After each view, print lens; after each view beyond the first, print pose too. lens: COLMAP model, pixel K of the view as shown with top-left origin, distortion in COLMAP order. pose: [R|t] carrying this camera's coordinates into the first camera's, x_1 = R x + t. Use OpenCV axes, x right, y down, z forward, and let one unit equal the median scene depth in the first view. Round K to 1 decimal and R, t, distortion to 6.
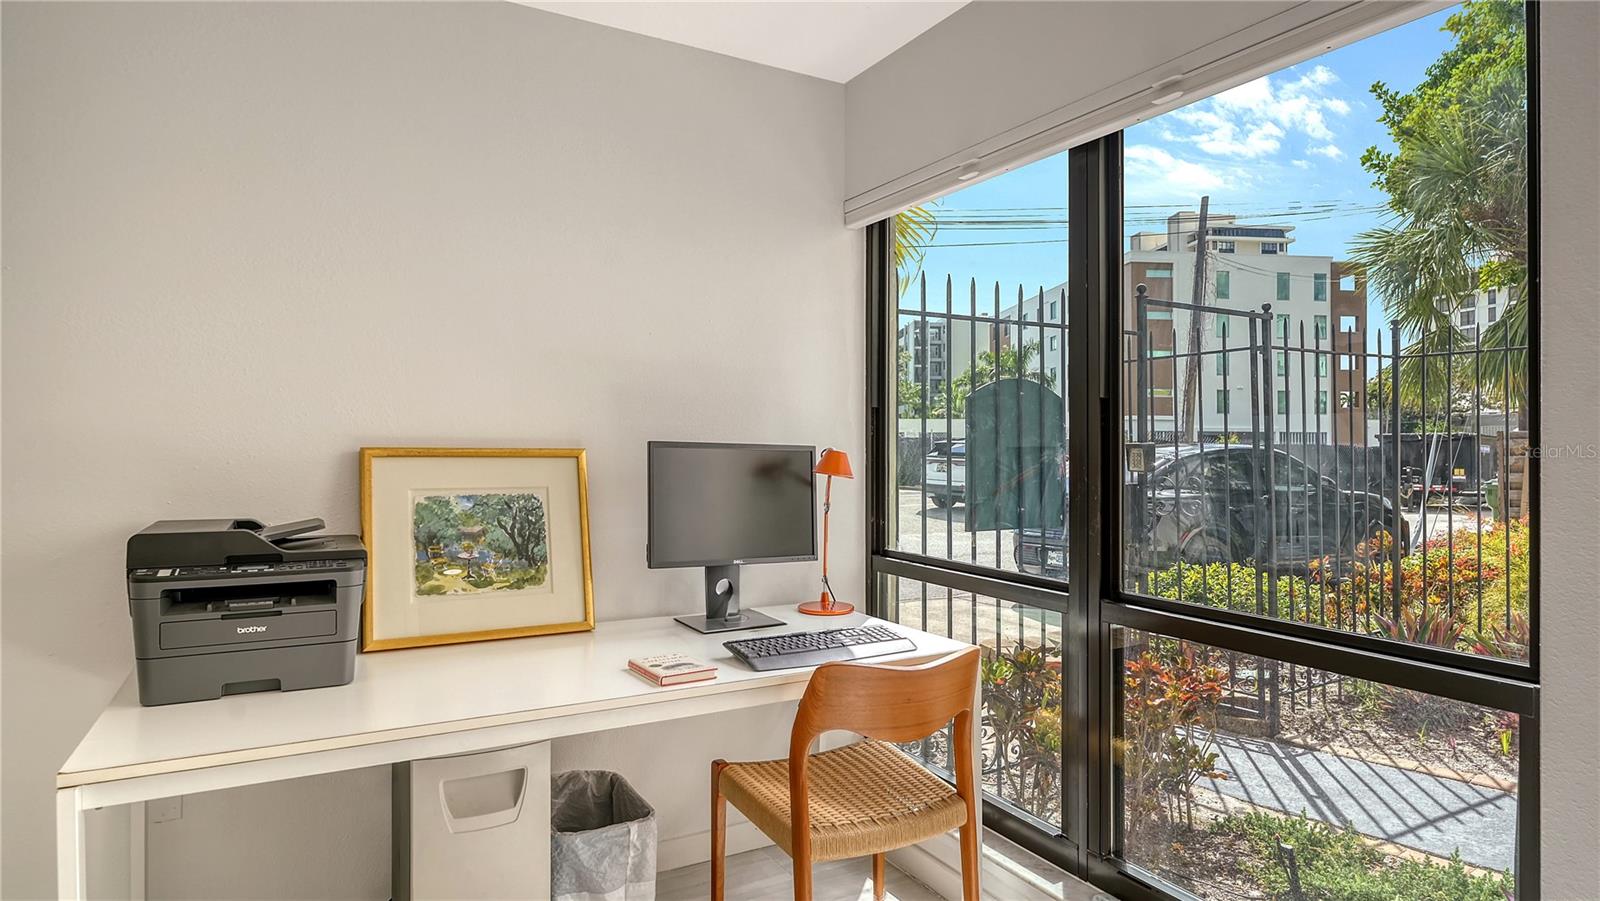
lens RADIAL K [[889.8, 0, 800.0], [0, 889.8, 450.5], [0, 0, 1]] dist [0.002112, 0.000718]
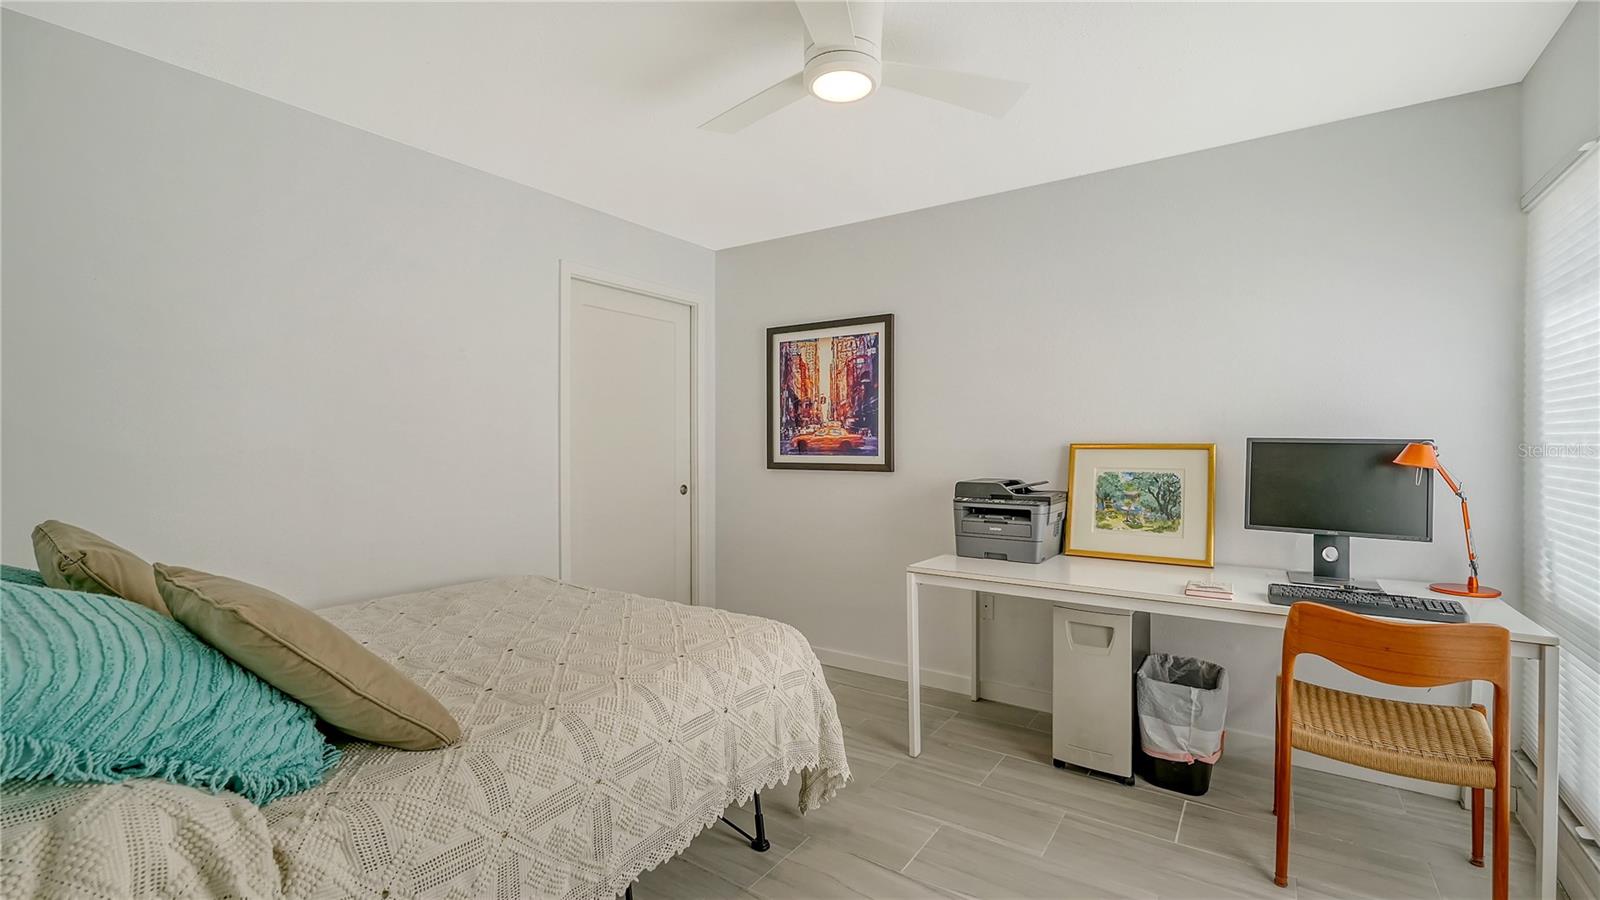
lens RADIAL K [[688.1, 0, 800.0], [0, 688.1, 450.0], [0, 0, 1]] dist [-0.000539, -0.000018]
pose [[0.441511, 0.003853, -0.897247, 0.510848], [-0.001206, 0.999992, 0.003701, 0.004932], [0.897255, -0.000552, 0.441513, -0.115609]]
